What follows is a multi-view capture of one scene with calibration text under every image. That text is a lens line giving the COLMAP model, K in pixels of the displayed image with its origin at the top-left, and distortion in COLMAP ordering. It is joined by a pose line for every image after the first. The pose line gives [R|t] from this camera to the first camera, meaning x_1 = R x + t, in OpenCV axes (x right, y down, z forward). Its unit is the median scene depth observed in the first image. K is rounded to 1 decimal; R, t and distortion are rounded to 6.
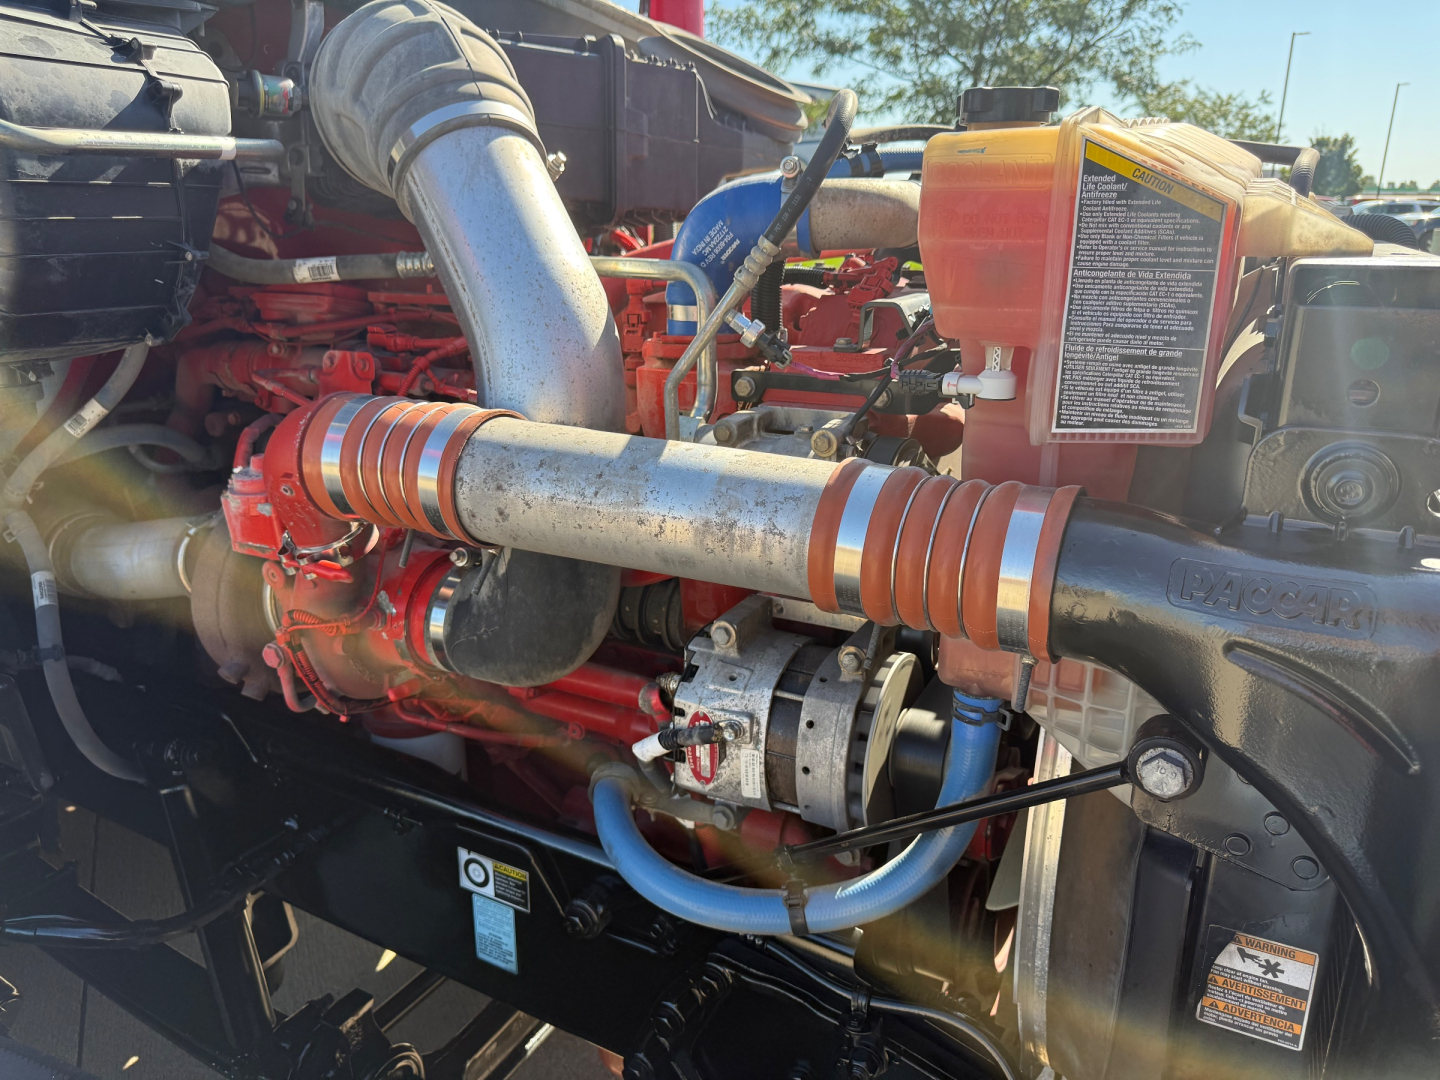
lens RADIAL K [[1020.0, 0, 724.6], [0, 1020.0, 547.3], [0, 0, 1]] dist [0.045090, -0.063896]
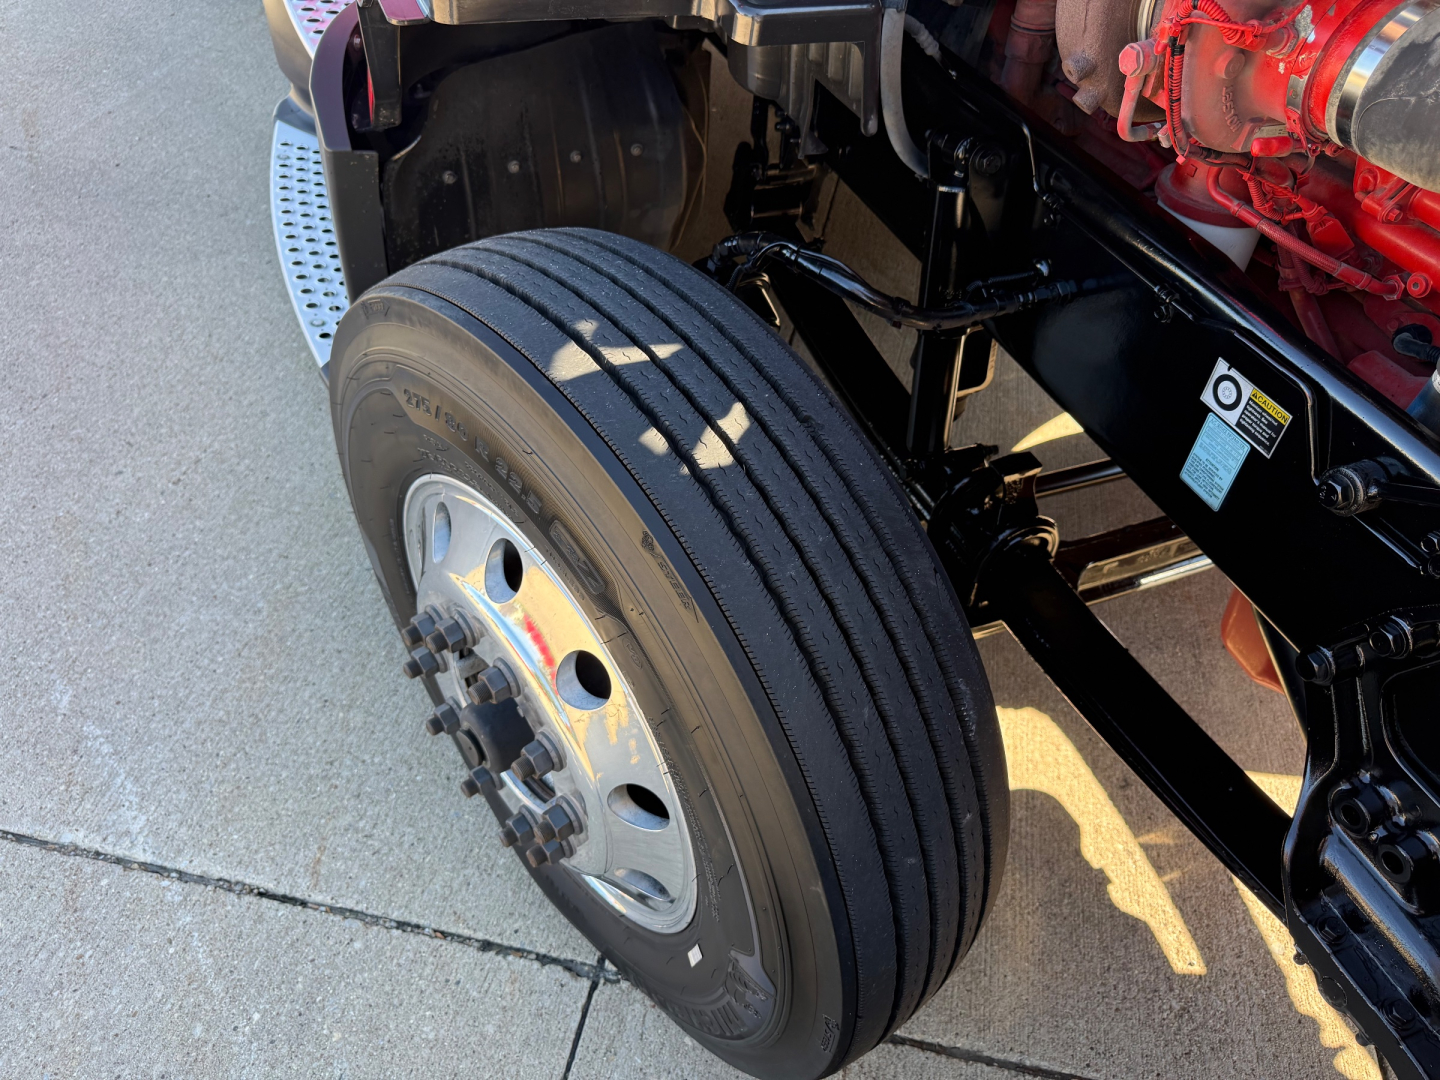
lens RADIAL K [[1020.0, 0, 724.6], [0, 1020.0, 547.3], [0, 0, 1]] dist [0.045090, -0.063896]
pose [[0.766068, 0.477299, -0.430494, -0.129386], [-0.239942, 0.833701, 0.497364, 0.093103], [0.596295, -0.277721, 0.753196, 0.042052]]
